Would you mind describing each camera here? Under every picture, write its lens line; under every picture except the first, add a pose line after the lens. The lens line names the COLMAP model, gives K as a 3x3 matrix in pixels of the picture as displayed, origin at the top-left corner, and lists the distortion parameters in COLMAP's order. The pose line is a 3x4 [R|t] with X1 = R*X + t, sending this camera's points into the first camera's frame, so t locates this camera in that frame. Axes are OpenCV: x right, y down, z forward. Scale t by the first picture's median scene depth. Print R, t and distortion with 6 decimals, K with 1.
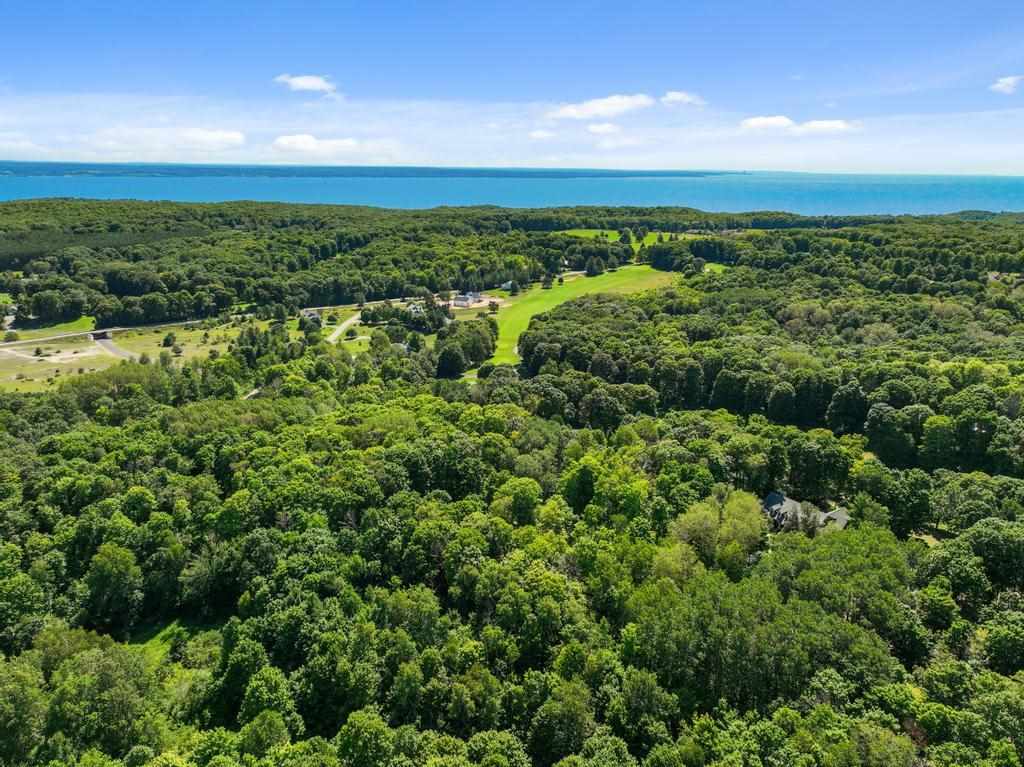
lens RADIAL K [[719.5, 0, 512.0], [0, 719.5, 383.5], [0, 0, 1]] dist [-0.000971, 0.000889]
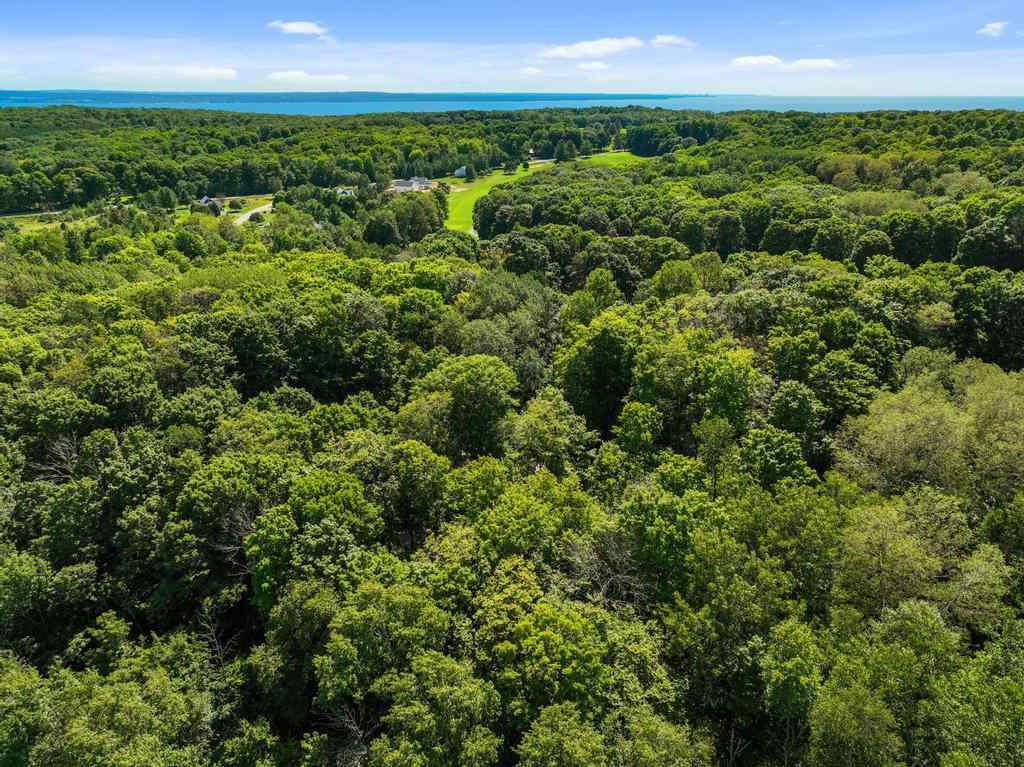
lens RADIAL K [[719.5, 0, 512.0], [0, 719.5, 383.5], [0, 0, 1]] dist [-0.000971, 0.000889]
pose [[0.998418, -0.030272, 0.047373, 0.015715], [0.025850, 0.995485, 0.091326, 0.098639], [-0.049924, -0.089957, 0.994694, 0.496795]]
